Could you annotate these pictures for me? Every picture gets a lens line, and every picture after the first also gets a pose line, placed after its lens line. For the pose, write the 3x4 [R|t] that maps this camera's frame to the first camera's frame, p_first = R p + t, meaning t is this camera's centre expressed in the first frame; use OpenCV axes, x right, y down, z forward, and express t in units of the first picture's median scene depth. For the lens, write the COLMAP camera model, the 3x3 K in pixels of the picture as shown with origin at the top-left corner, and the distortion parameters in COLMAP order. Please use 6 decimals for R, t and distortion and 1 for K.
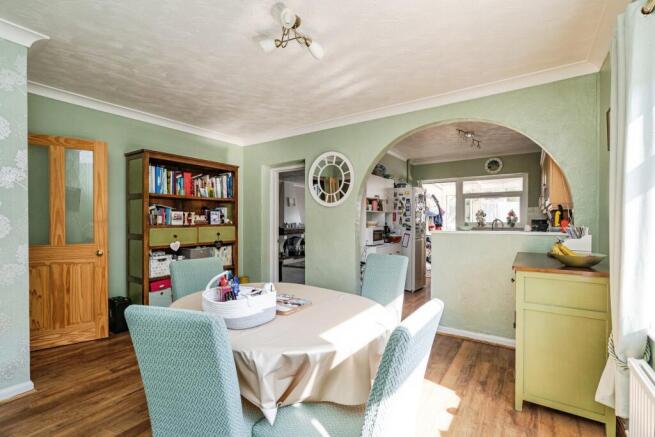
lens RADIAL K [[298.2, 0, 326.5], [0, 298.2, 220.6], [0, 0, 1]] dist [-0.003300, -0.000986]
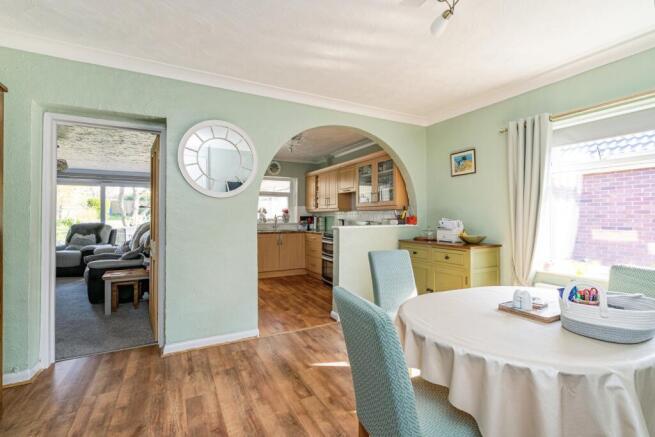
lens RADIAL K [[298.2, 0, 327.5], [0, 298.2, 216.0], [0, 0, 1]] dist [-0.003300, -0.000986]
pose [[0.466680, 0.002534, 0.884423, -0.346569], [0.001692, 0.999992, -0.003758, 0.000534], [-0.884425, 0.003251, 0.466671, 0.309809]]
